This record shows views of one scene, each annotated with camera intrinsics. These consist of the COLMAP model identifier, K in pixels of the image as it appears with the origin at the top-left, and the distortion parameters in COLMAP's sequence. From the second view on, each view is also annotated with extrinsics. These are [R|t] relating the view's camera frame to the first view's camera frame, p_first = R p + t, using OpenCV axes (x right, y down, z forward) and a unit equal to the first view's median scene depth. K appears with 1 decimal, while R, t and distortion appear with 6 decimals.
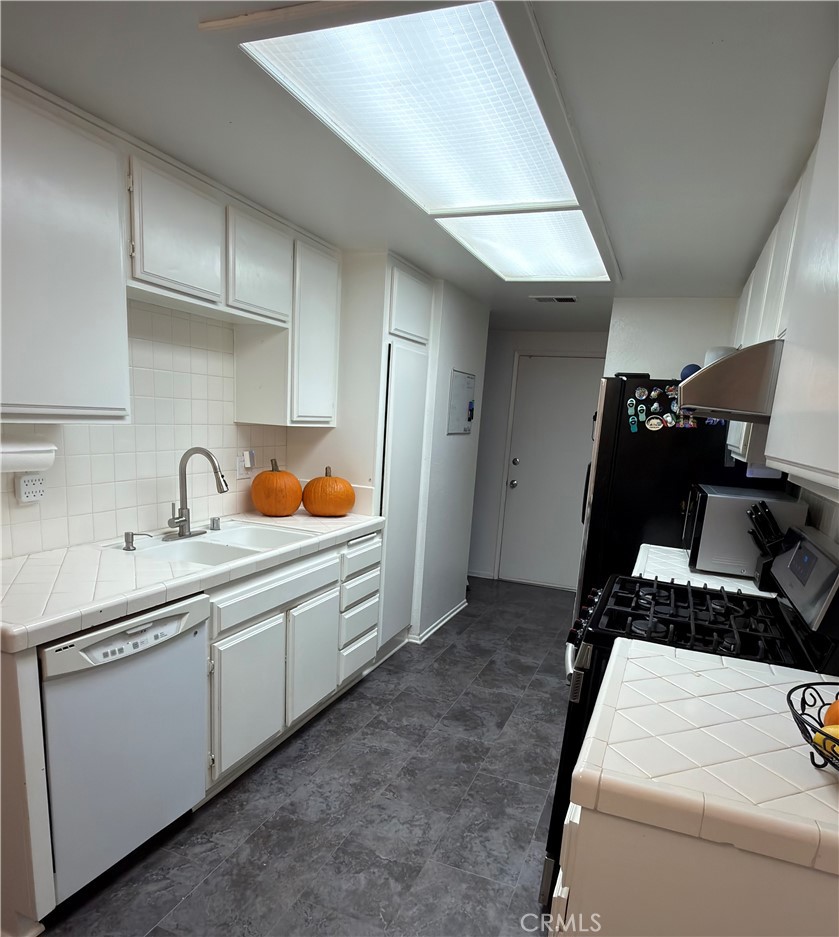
lens RADIAL K [[646.8, 0, 418.6], [0, 646.8, 560.4], [0, 0, 1]] dist [-0.001381, 0.000628]
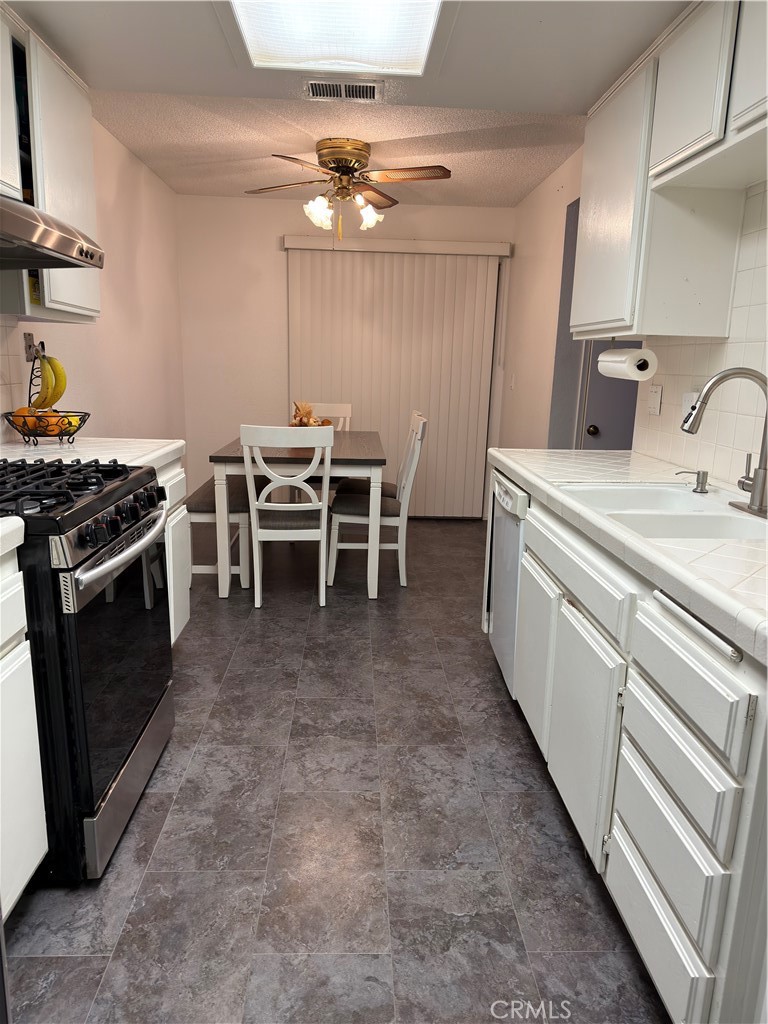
lens RADIAL K [[703.3, 0, 384.0], [0, 703.3, 512.0], [0, 0, 1]] dist [0.002680, -0.003106]
pose [[-0.909668, -0.001561, -0.415334, 0.280754], [-0.174476, 0.908915, 0.378724, -0.253820], [0.376912, 0.416978, -0.827083, 1.537695]]
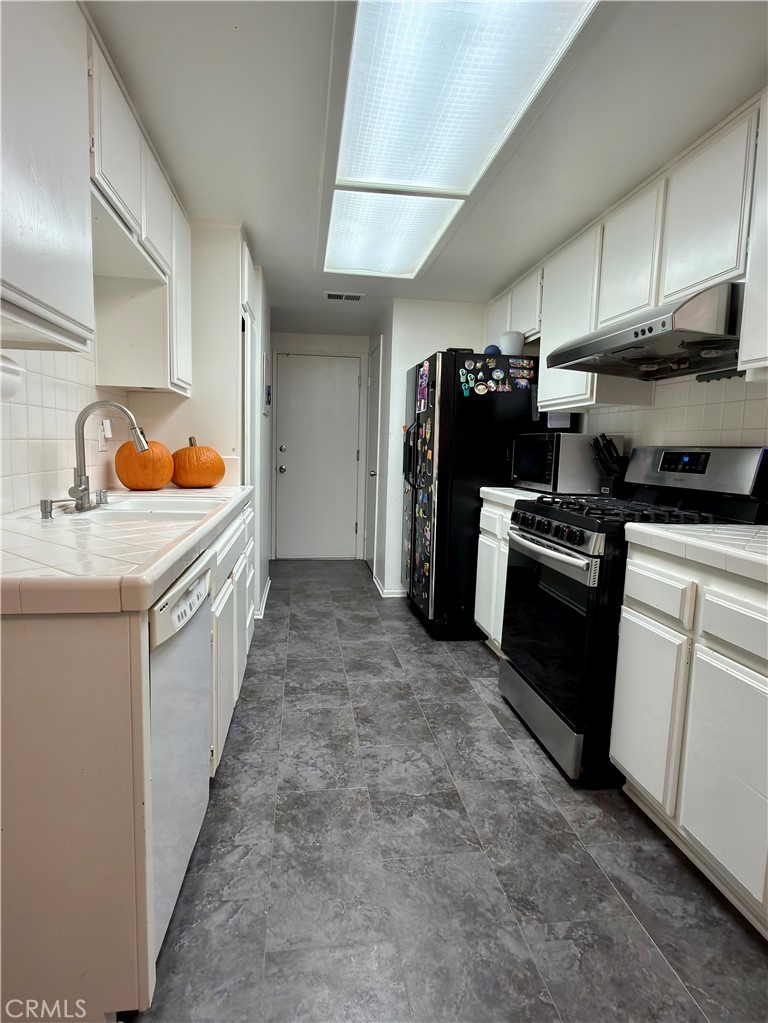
lens RADIAL K [[574.5, 0, 384.0], [0, 574.5, 511.5], [0, 0, 1]] dist [0.001752, 0.000067]
pose [[0.869225, -0.094890, 0.485226, -0.411096], [0.137711, 0.989038, -0.053279, 0.062222], [-0.474851, 0.113132, 0.872764, 0.182057]]
